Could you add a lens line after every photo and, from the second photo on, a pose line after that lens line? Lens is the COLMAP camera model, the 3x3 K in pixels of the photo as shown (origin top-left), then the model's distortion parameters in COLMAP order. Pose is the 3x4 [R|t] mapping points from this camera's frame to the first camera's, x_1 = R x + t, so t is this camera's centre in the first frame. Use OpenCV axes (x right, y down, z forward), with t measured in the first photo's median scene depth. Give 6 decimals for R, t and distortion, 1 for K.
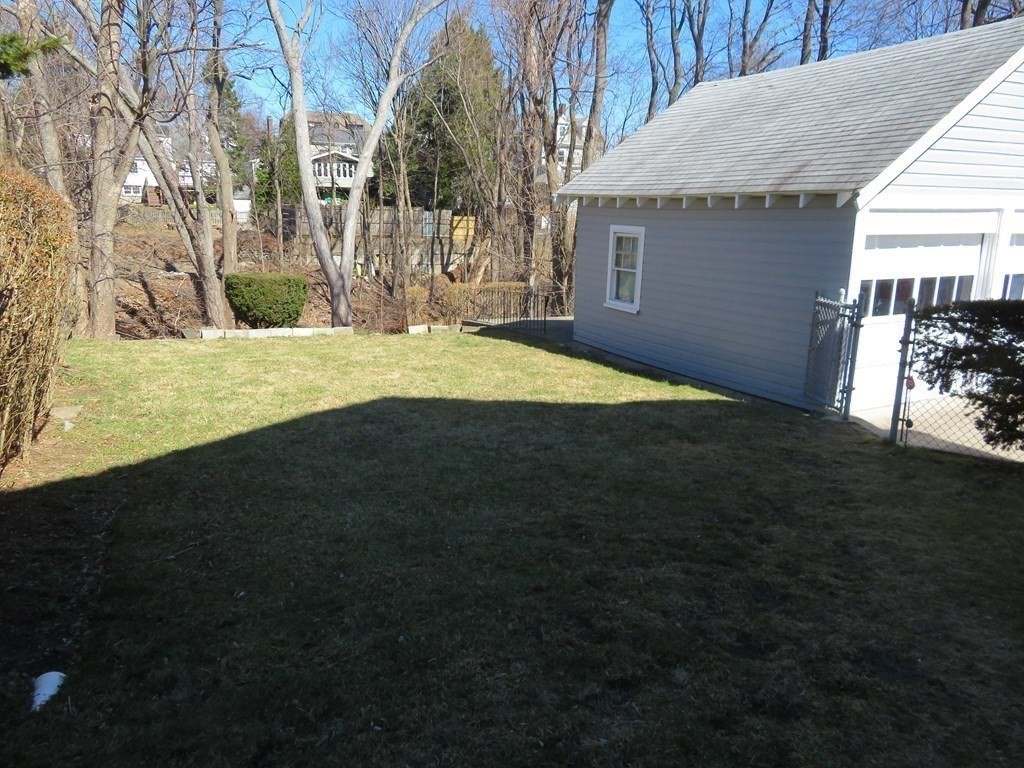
lens RADIAL K [[742.4, 0, 511.3], [0, 742.4, 383.8], [0, 0, 1]] dist [0.001541, -0.002064]
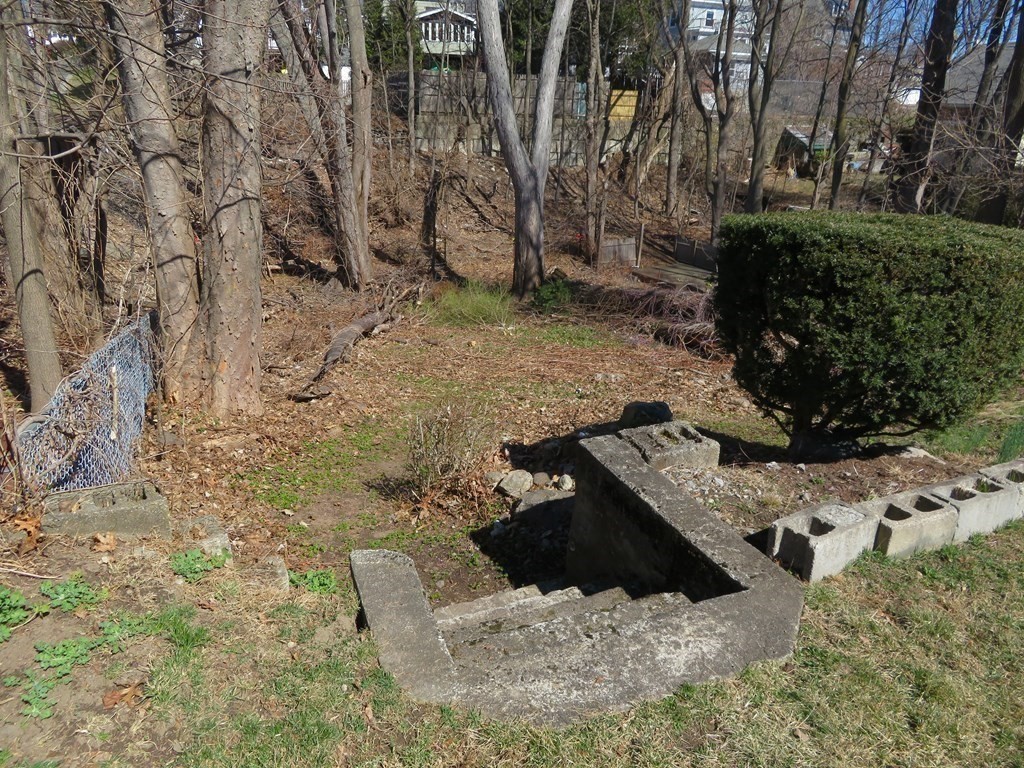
lens RADIAL K [[742.4, 0, 512.3], [0, 742.4, 383.0], [0, 0, 1]] dist [0.001541, -0.002064]
pose [[0.995801, 0.046066, -0.079106, -0.171003], [-0.034221, 0.988833, 0.145044, -0.049608], [0.084905, -0.141728, 0.986258, 0.286519]]
